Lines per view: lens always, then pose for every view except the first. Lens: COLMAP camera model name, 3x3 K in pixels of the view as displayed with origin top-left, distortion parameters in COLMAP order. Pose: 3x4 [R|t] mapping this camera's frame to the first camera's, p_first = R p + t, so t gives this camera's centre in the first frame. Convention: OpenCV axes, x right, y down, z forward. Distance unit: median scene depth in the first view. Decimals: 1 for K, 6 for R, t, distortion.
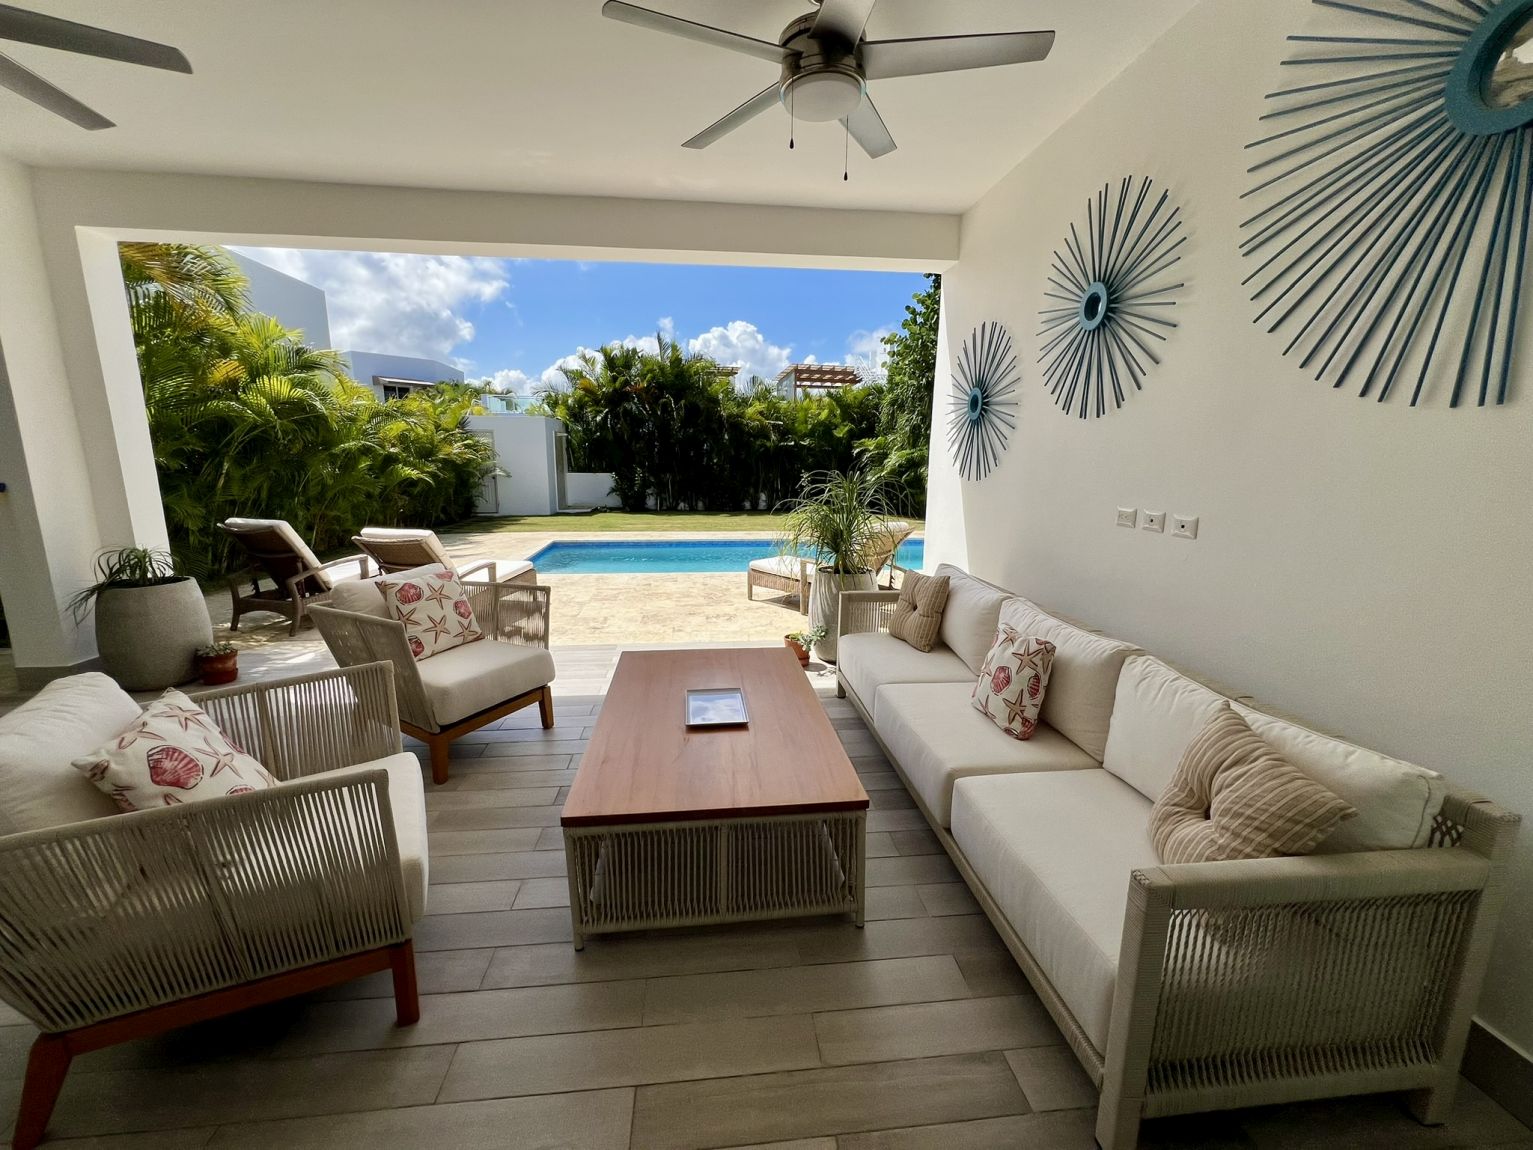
lens RADIAL K [[616.5, 0, 764.0], [0, 616.5, 576.5], [0, 0, 1]] dist [-0.006320, 0.000196]
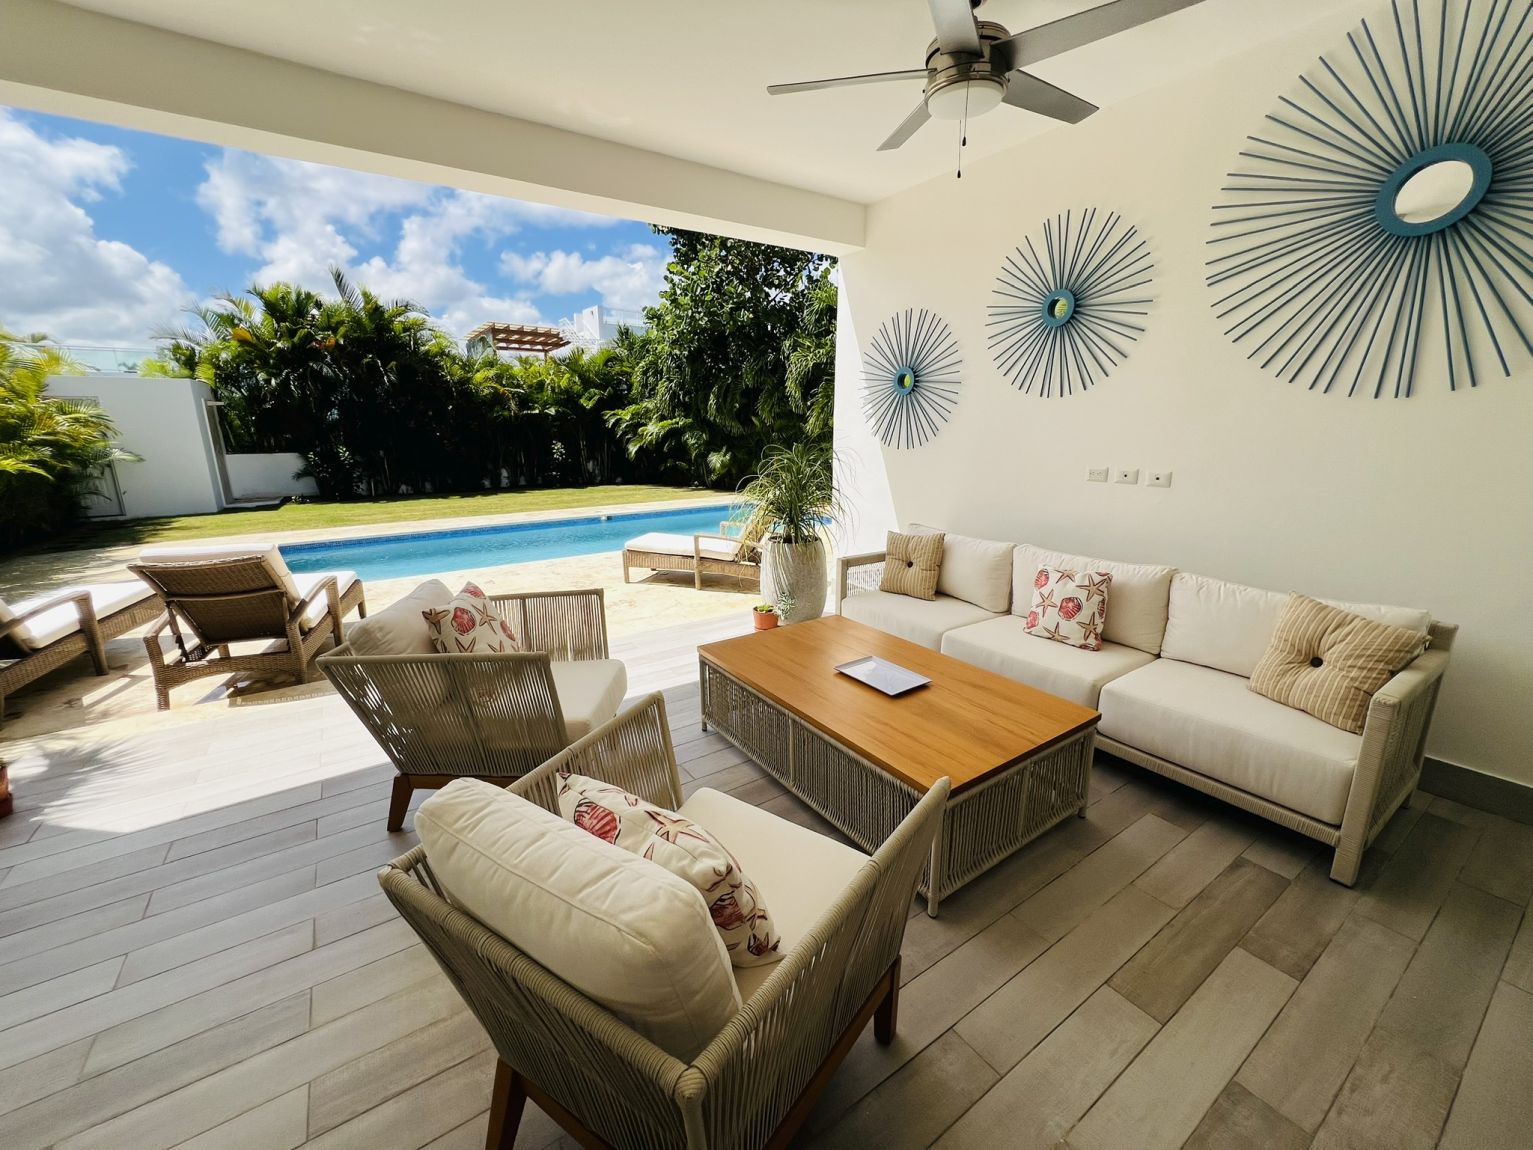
lens RADIAL K [[619.5, 0, 765.0], [0, 619.5, 576.7], [0, 0, 1]] dist [-0.003718, 0.000525]
pose [[0.881174, -0.126948, 0.455430, -0.298130], [0.104258, 0.991739, 0.074720, -0.023062], [-0.461153, -0.018359, 0.887131, 0.065542]]
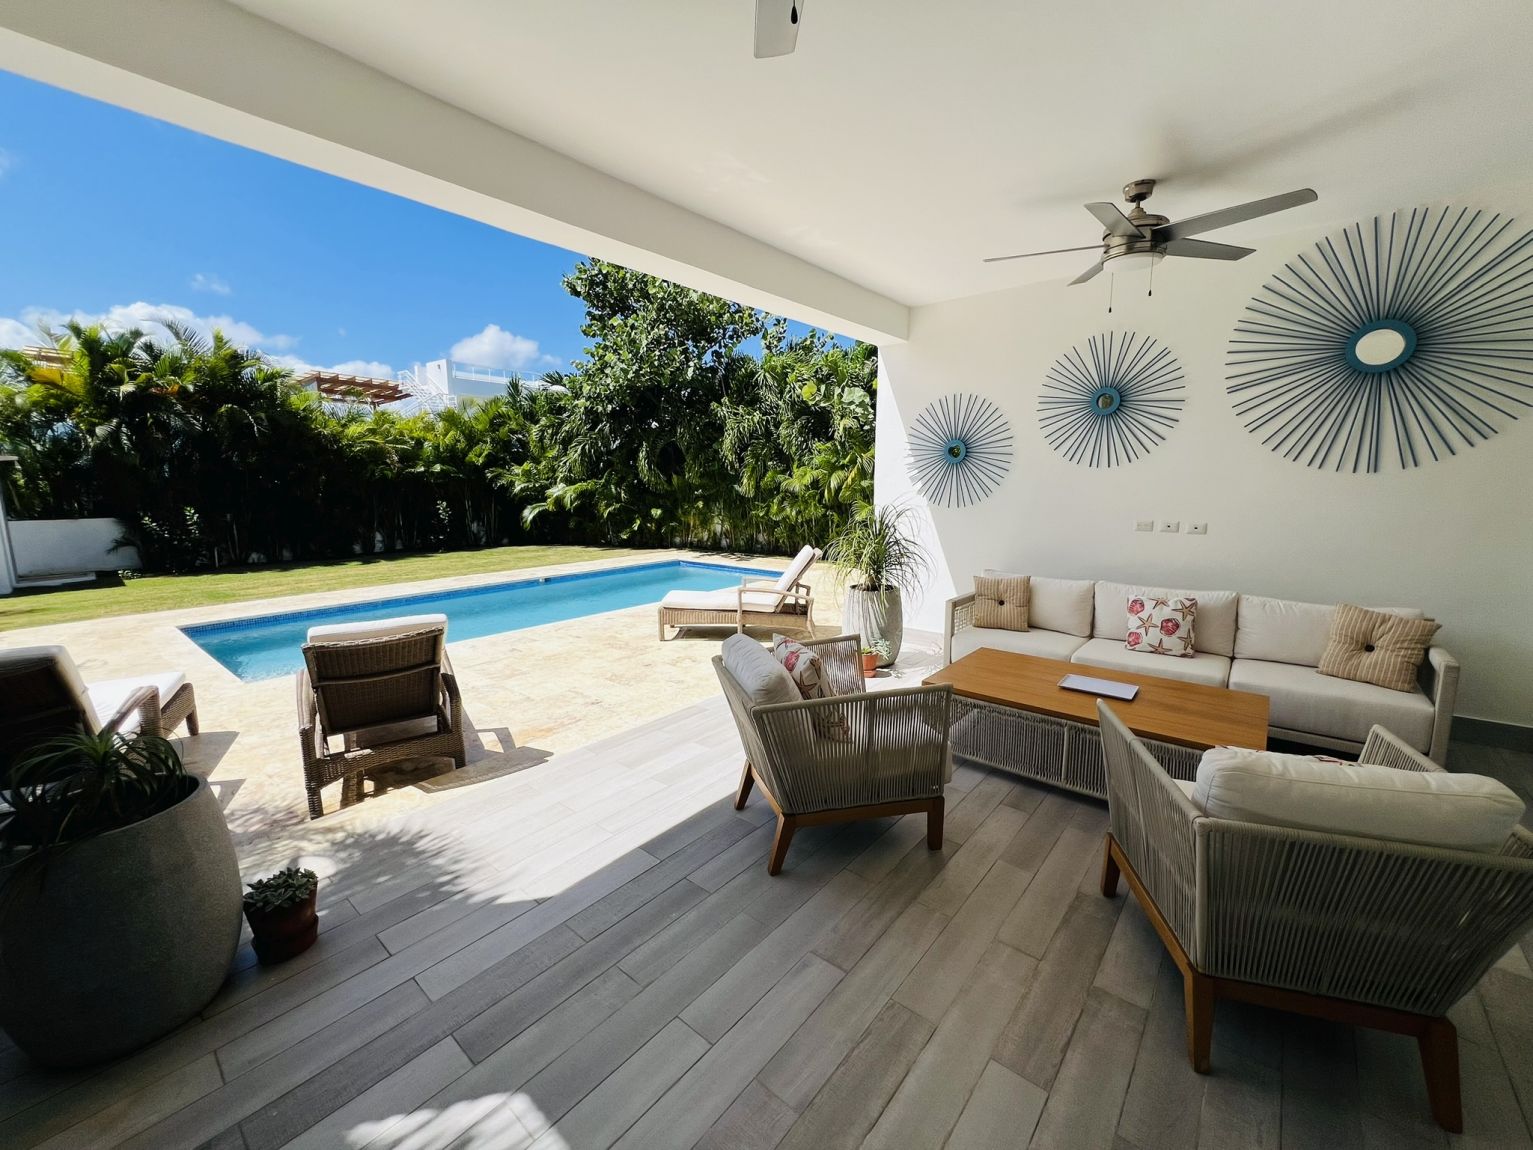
lens RADIAL K [[619.5, 0, 763.6], [0, 619.5, 575.8], [0, 0, 1]] dist [-0.003718, 0.000525]
pose [[0.718310, -0.117871, 0.685666, -0.616522], [0.144168, 0.989370, 0.019048, -0.063988], [-0.680622, 0.085169, 0.727667, 0.210232]]
